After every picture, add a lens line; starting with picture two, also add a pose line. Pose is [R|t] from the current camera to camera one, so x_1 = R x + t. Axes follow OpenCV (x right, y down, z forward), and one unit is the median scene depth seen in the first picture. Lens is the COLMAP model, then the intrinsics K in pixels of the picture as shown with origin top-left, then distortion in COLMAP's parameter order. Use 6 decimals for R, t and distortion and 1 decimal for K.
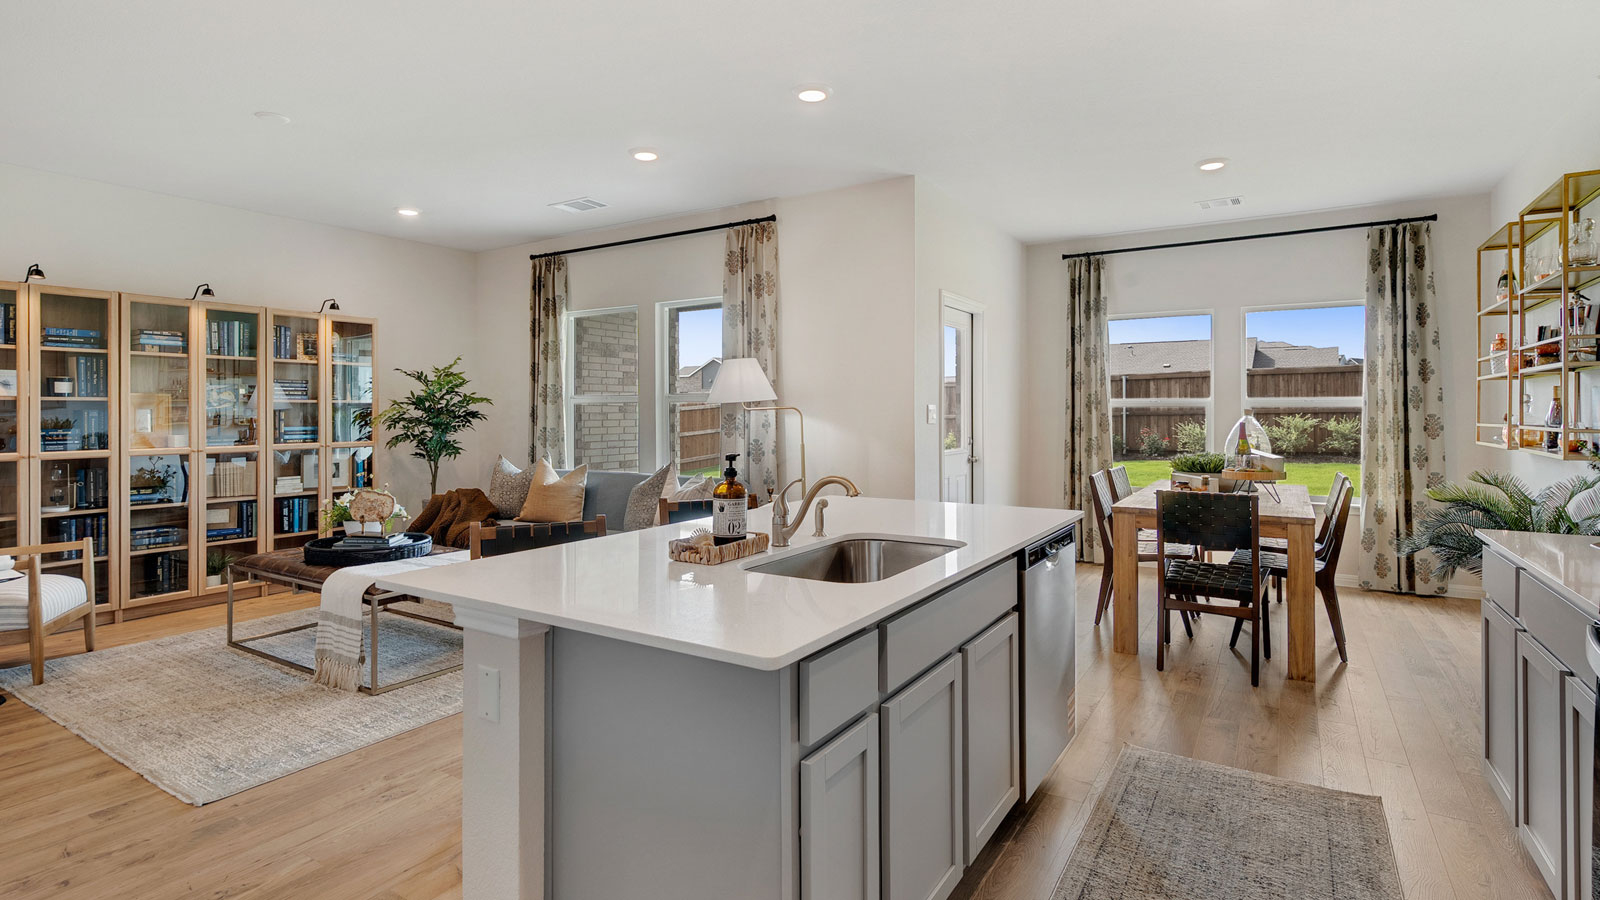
lens RADIAL K [[784.3, 0, 815.0], [0, 784.3, 408.5], [0, 0, 1]] dist [-0.002352, 0.002254]
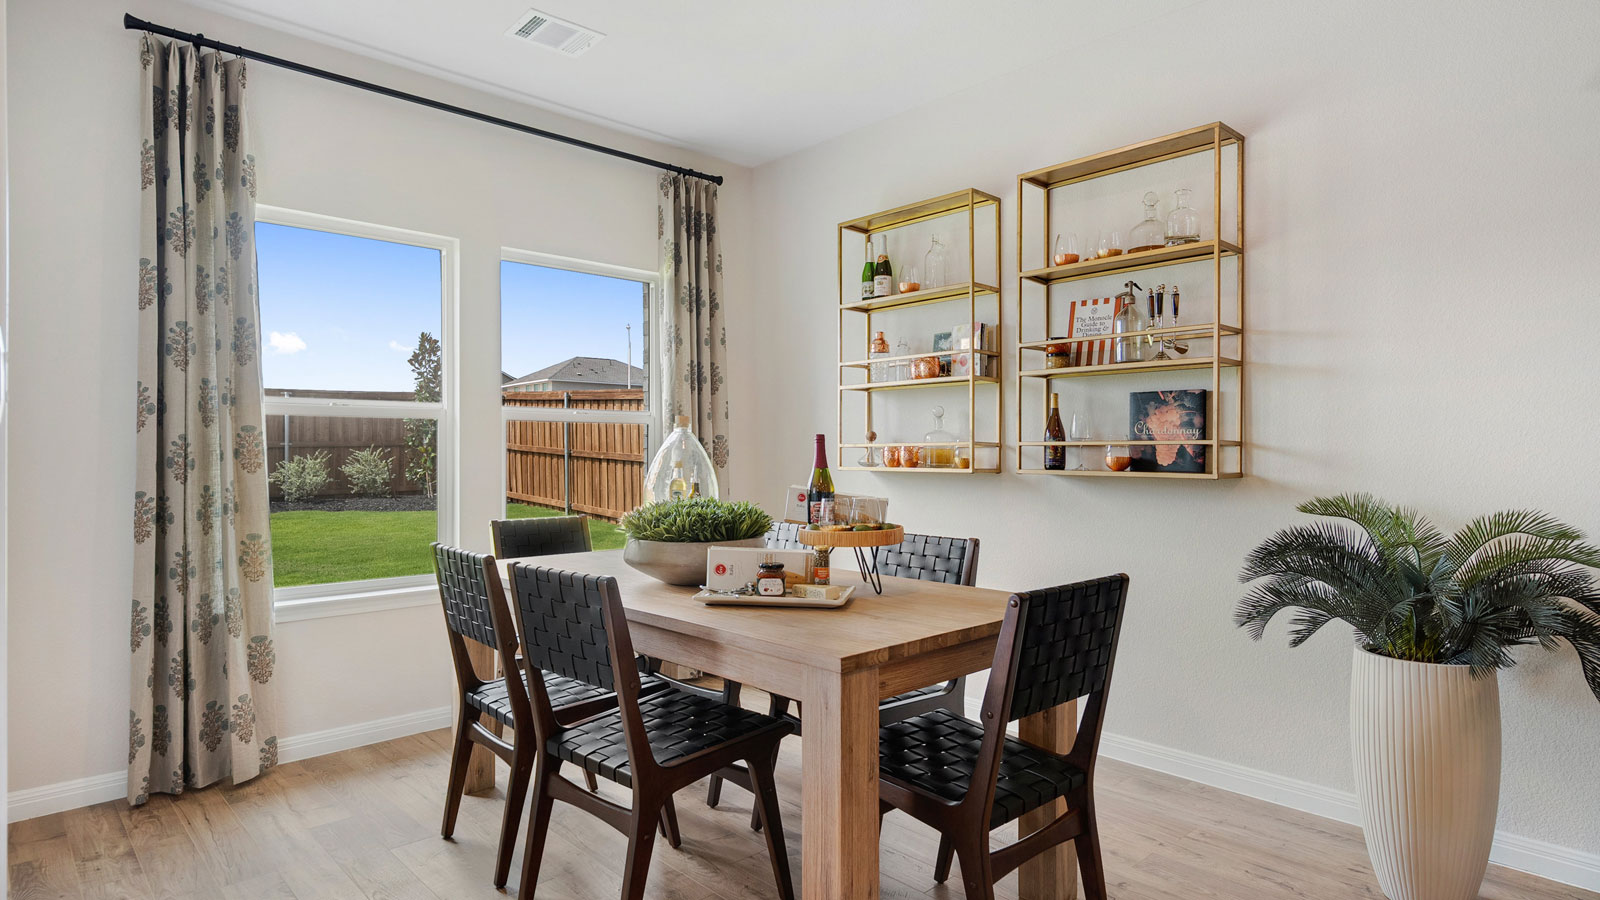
lens RADIAL K [[864.1, 0, 784.8], [0, 864.1, 450.0], [0, 0, 1]] dist [0.013471, -0.000745]
pose [[0.277287, 0.003912, 0.960779, -0.007130], [-0.001367, 0.999992, -0.003677, 0.023657], [-0.960786, -0.000294, 0.277290, 0.684556]]
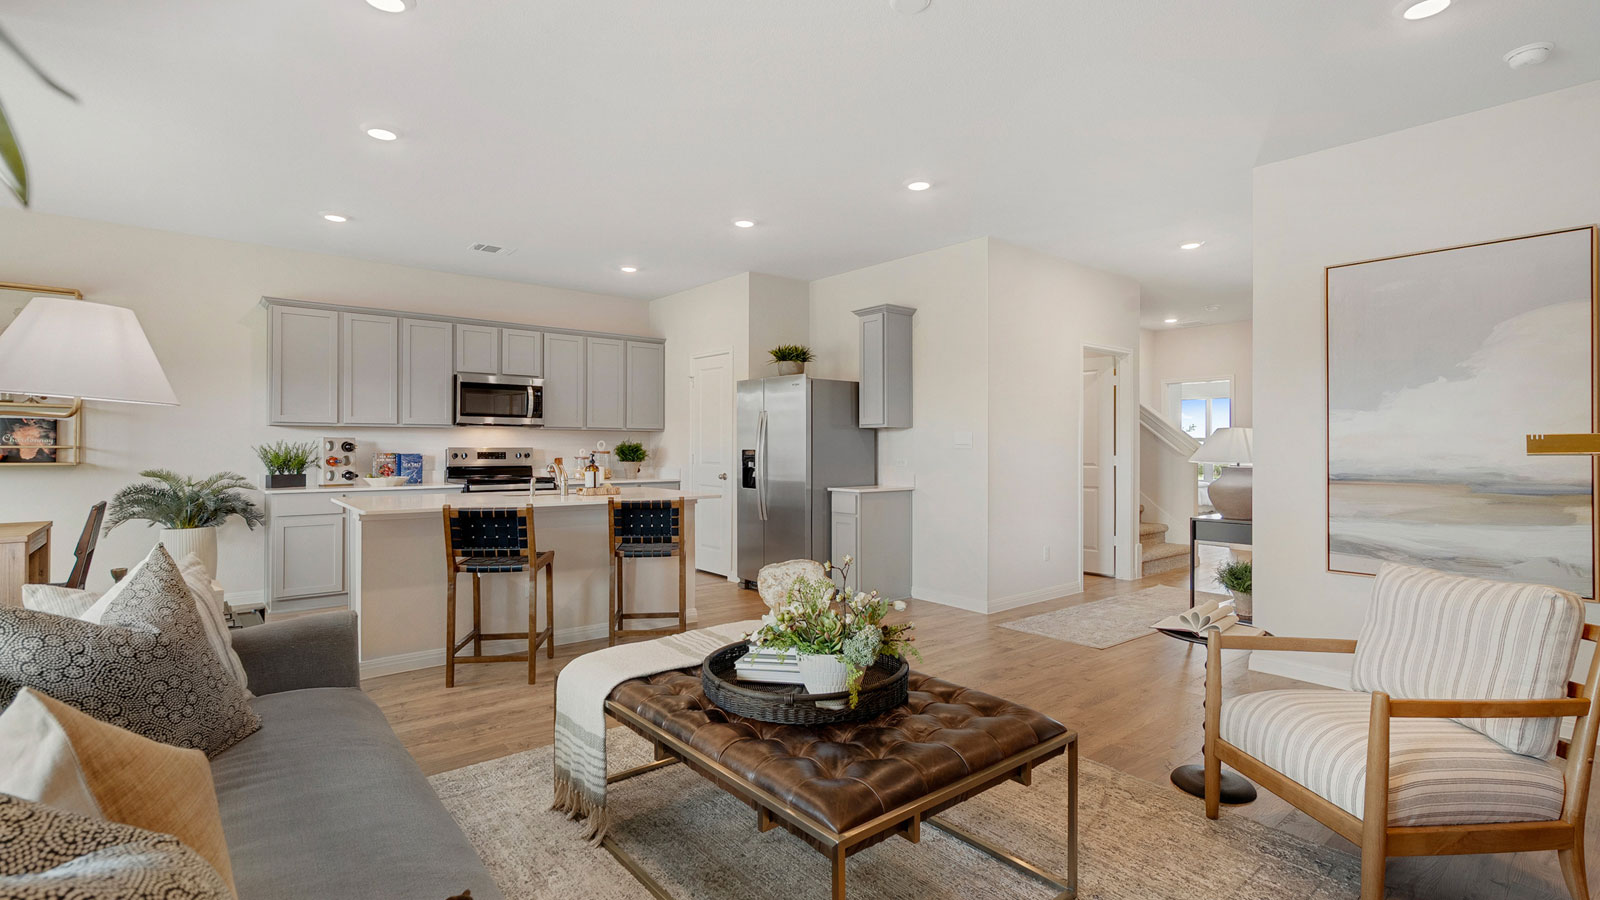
lens RADIAL K [[726.1, 0, 815.5], [0, 726.1, 444.2], [0, 0, 1]] dist [-0.004387, 0.000486]
pose [[-0.946135, 0.000044, 0.323773, -0.562709], [-0.001944, 0.999981, -0.005818, 0.016877], [-0.323767, -0.006134, -0.946117, 1.111175]]
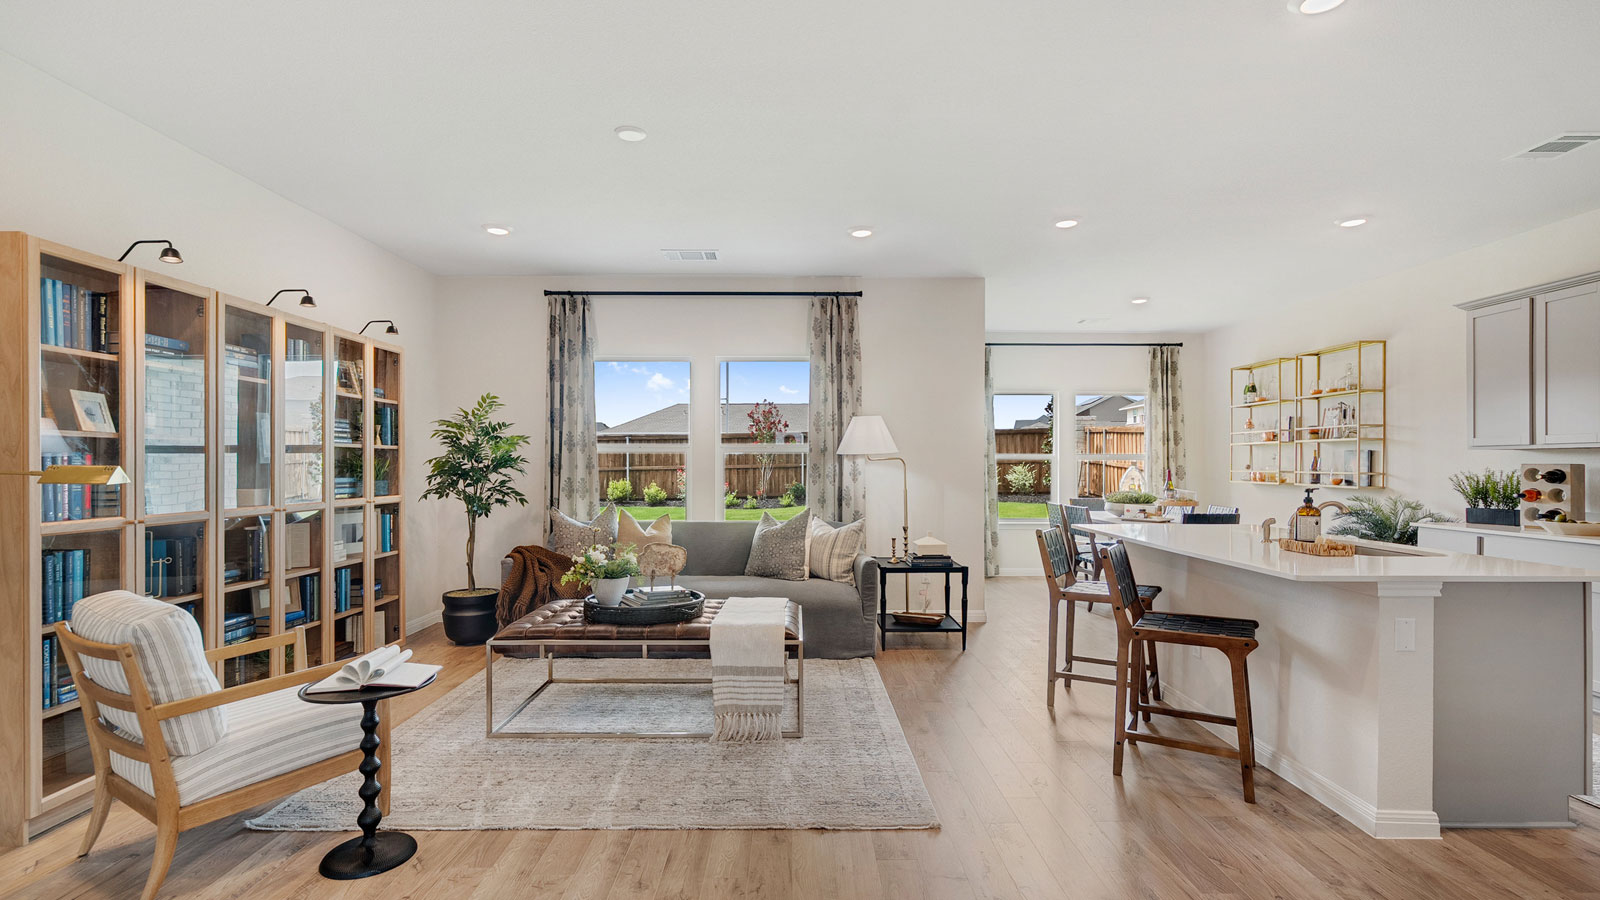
lens RADIAL K [[726.1, 0, 807.4], [0, 726.1, 463.3], [0, 0, 1]] dist [-0.004387, 0.000486]
pose [[0.847435, 0.003828, 0.530886, -0.654145], [-0.005033, 0.999987, 0.000824, 0.005540], [-0.530876, -0.003370, 0.847443, 0.128600]]
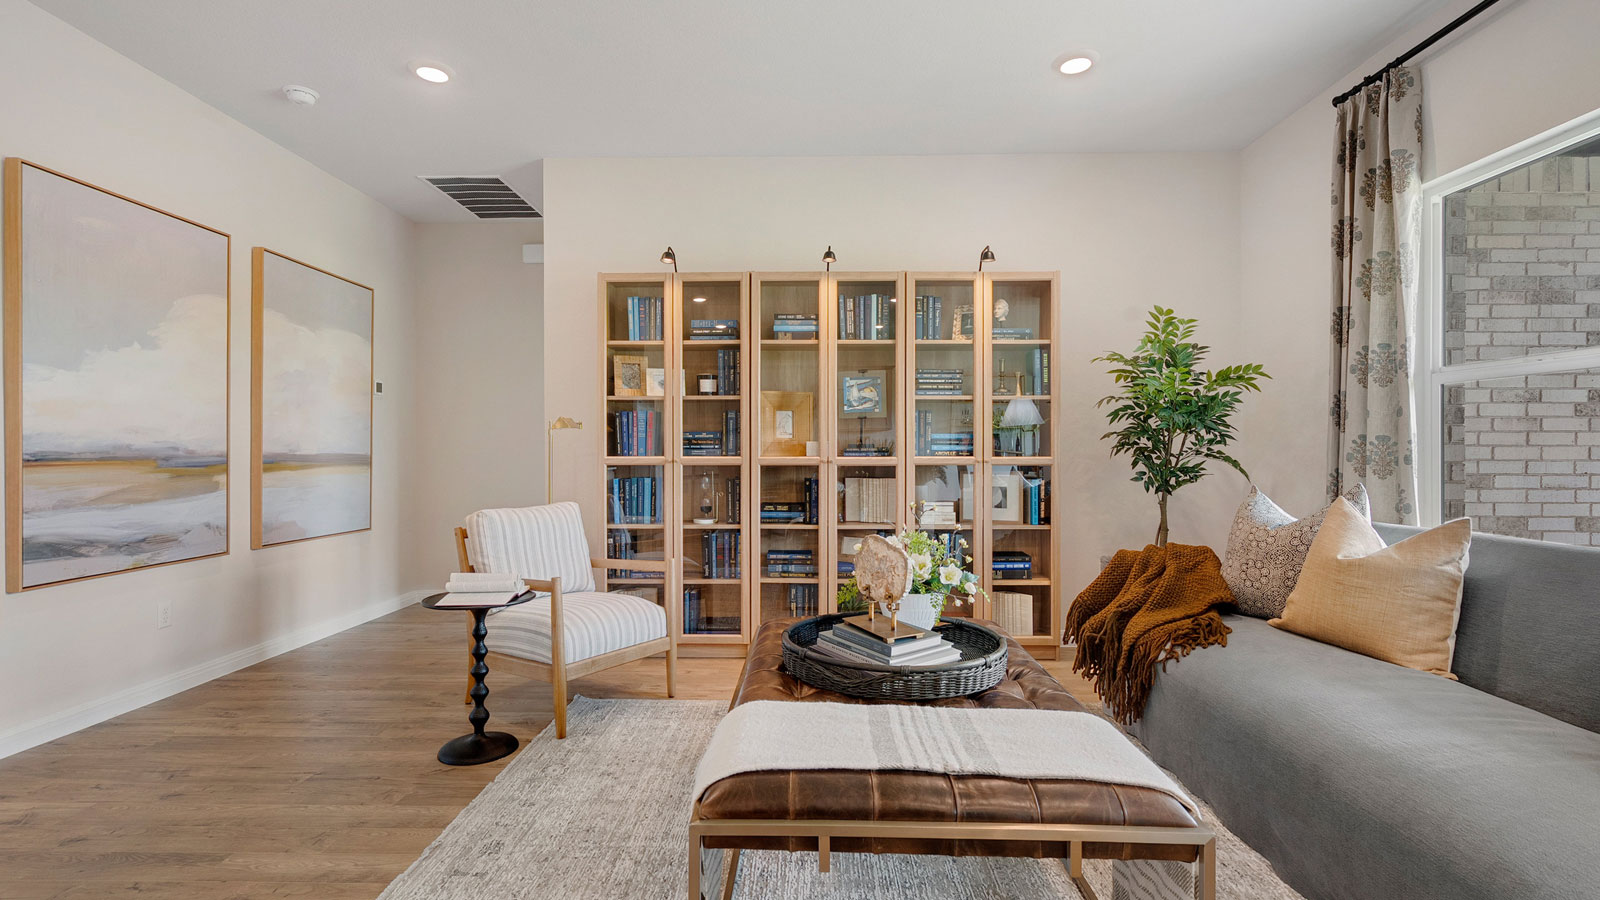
lens RADIAL K [[726.1, 0, 803.9], [0, 726.1, 455.4], [0, 0, 1]] dist [-0.004387, 0.000486]
pose [[0.492051, 0.006286, -0.870544, -0.145324], [0.001482, 0.999966, 0.008059, 0.037687], [0.870565, -0.005256, 0.492025, 0.557015]]
